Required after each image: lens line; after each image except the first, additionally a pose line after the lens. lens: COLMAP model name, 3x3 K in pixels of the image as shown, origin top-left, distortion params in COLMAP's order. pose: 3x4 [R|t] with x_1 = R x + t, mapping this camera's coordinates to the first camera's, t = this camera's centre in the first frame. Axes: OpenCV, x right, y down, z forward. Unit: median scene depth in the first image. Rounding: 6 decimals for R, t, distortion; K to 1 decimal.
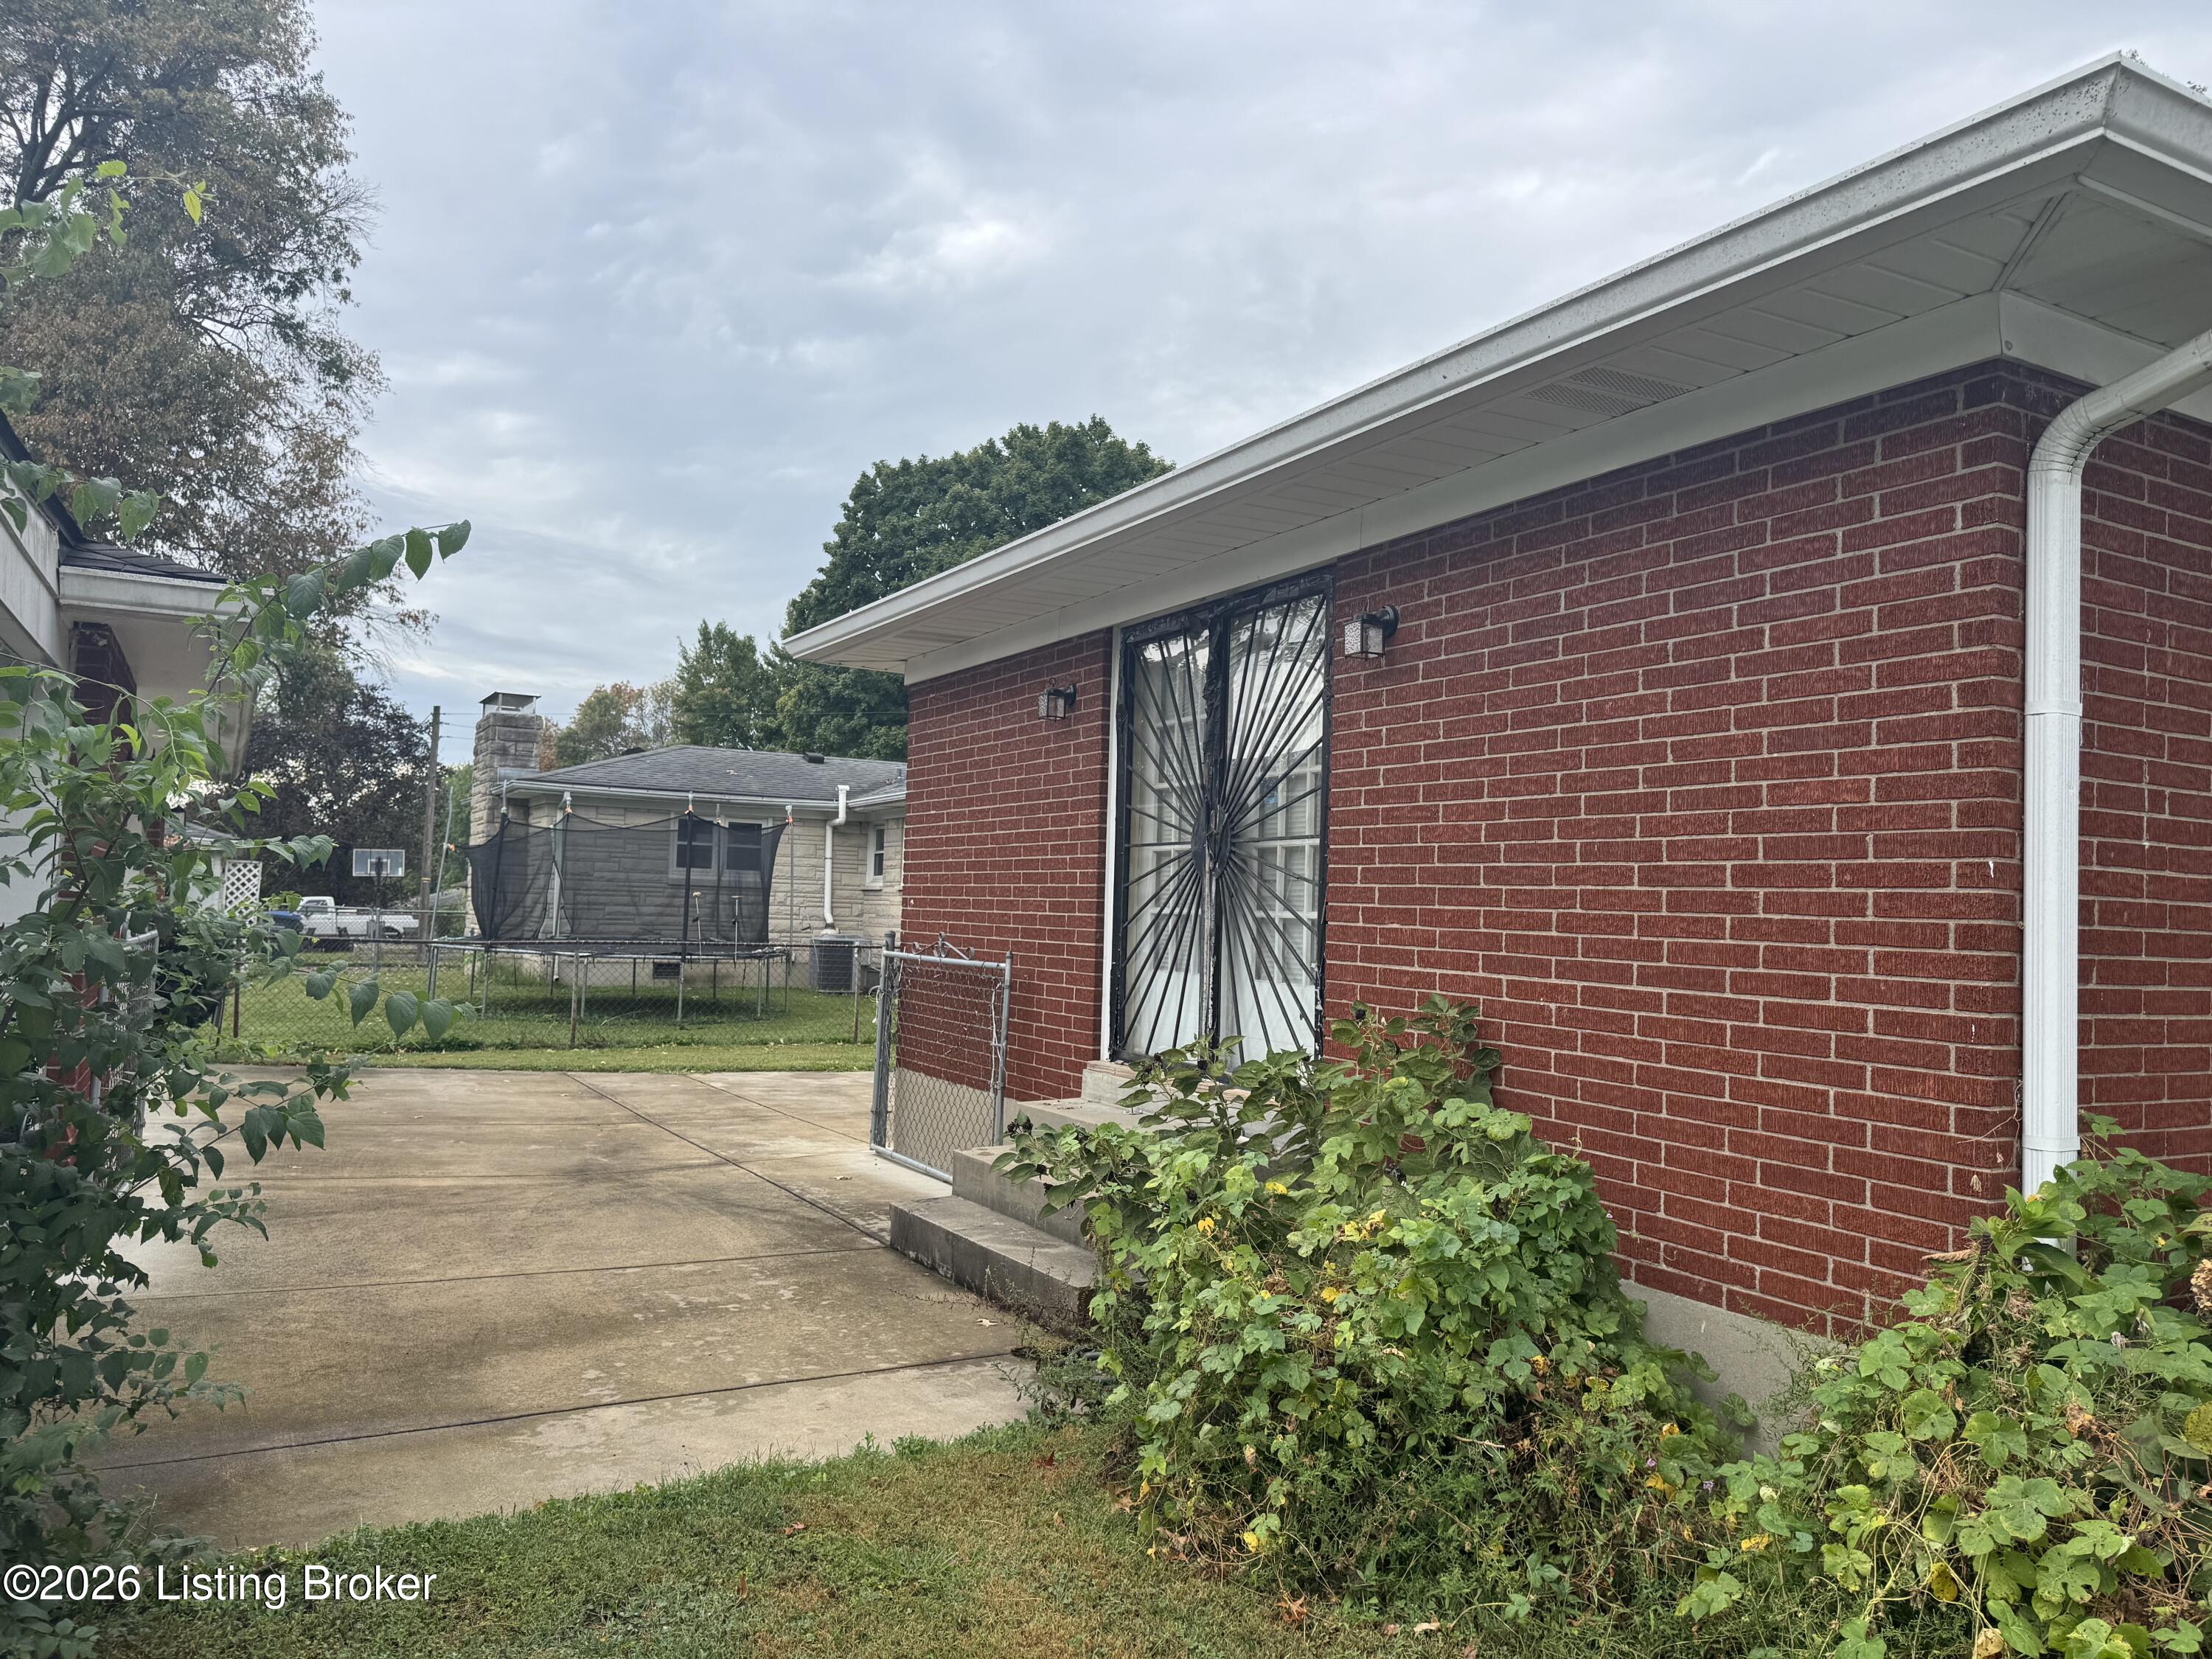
lens RADIAL K [[1549.9, 0, 1108.0], [0, 1549.9, 829.8], [0, 0, 1]] dist [0.051624, -0.058878]
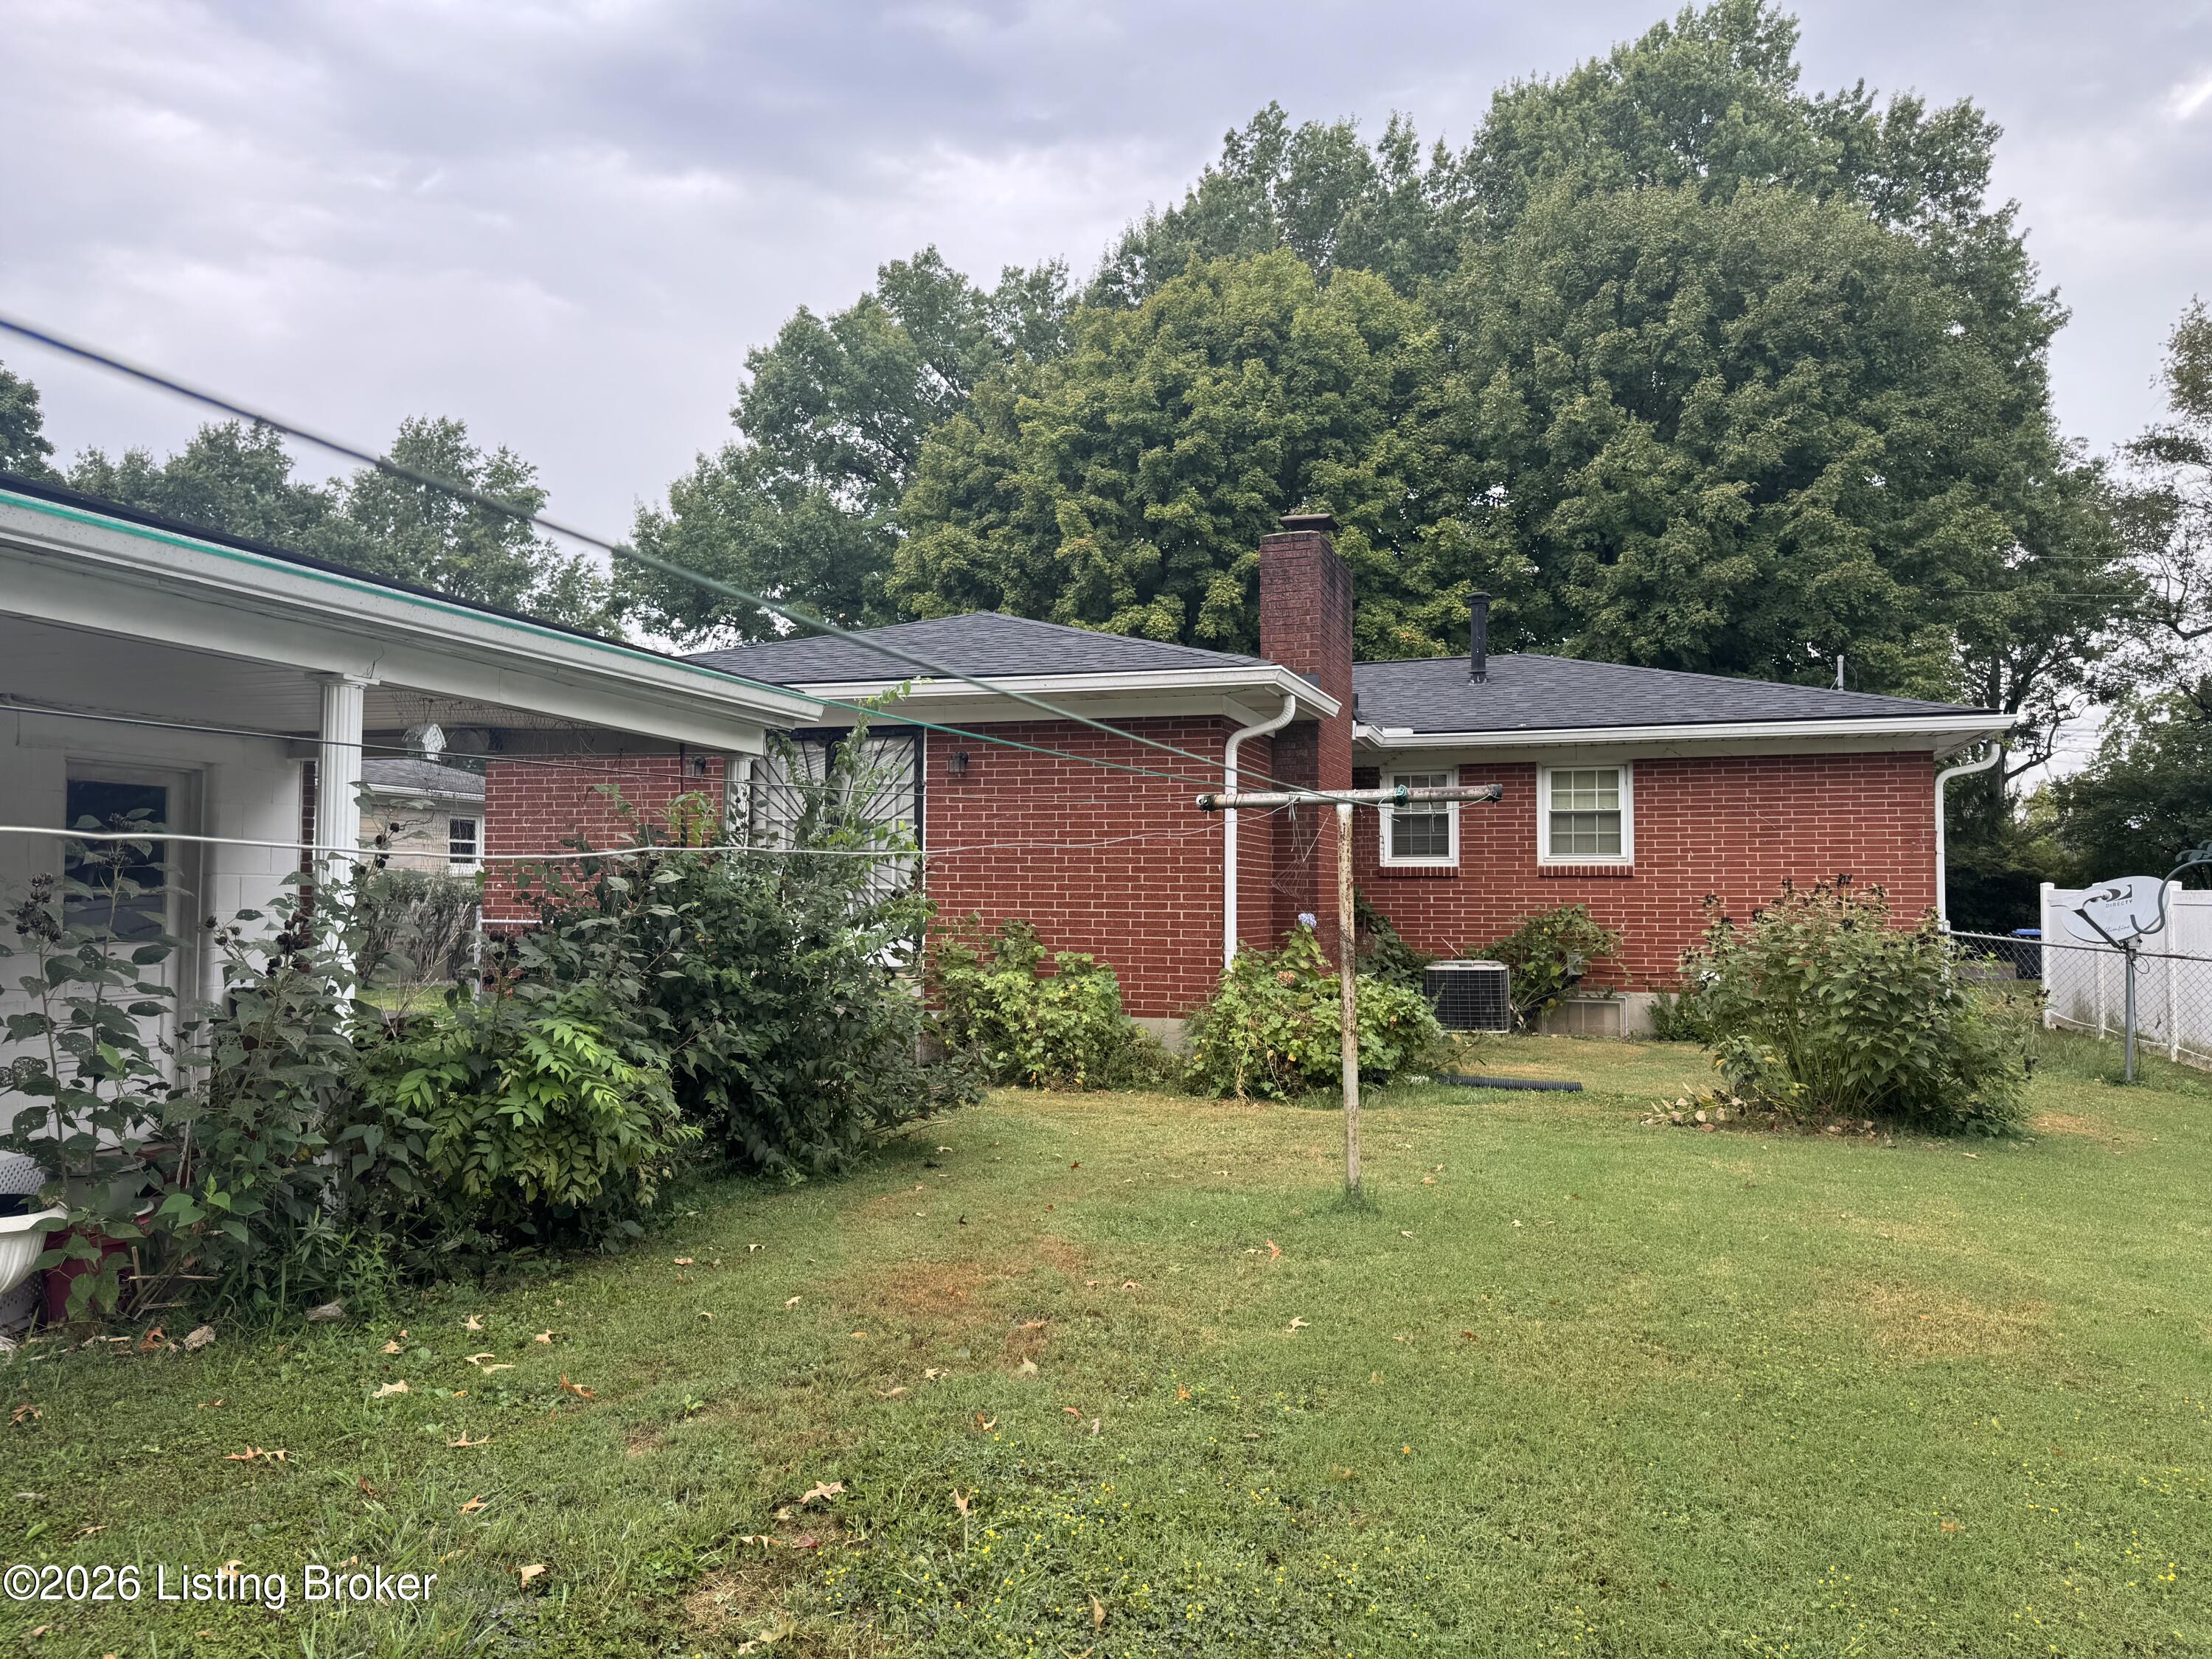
lens RADIAL K [[1549.9, 0, 1105.2], [0, 1549.9, 830.5], [0, 0, 1]] dist [0.051624, -0.058878]
pose [[0.715741, 0.005286, 0.698345, -1.680983], [-0.020830, 0.999688, 0.013782, -0.083325], [-0.698055, -0.024411, 0.715628, -1.048981]]
